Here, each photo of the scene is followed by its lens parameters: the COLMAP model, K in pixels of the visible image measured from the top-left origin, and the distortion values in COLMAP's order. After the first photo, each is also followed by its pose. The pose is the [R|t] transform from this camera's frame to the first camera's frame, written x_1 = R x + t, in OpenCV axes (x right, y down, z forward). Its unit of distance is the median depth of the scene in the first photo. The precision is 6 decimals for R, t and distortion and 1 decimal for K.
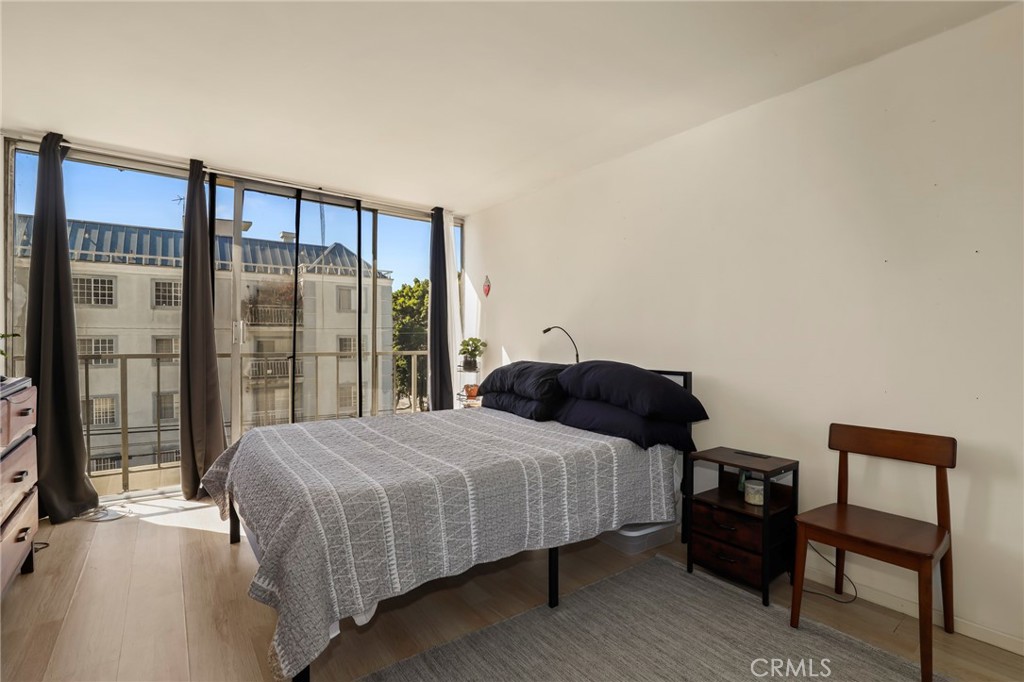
lens RADIAL K [[481.9, 0, 517.9], [0, 481.9, 345.7], [0, 0, 1]] dist [-0.079271, 0.000342]
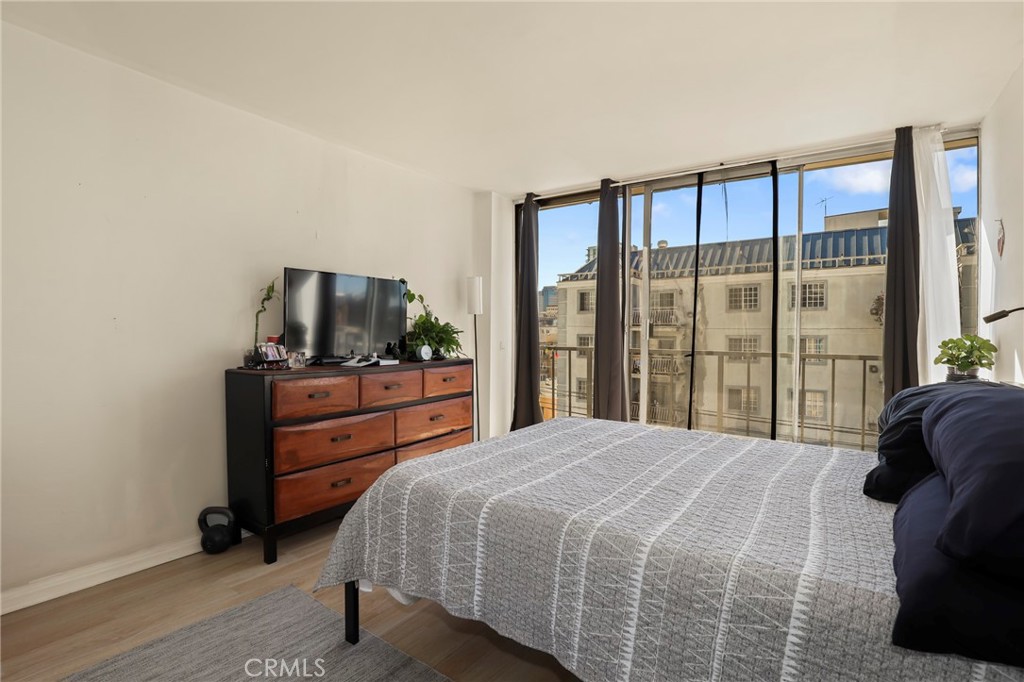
lens RADIAL K [[476.3, 0, 518.2], [0, 476.3, 352.5], [0, 0, 1]] dist [-0.026529, 0.000099]
pose [[0.283452, 0.025182, -0.958656, 0.310773], [-0.013380, 0.999662, 0.022303, -0.001198], [0.958893, 0.006505, 0.283693, 0.386412]]
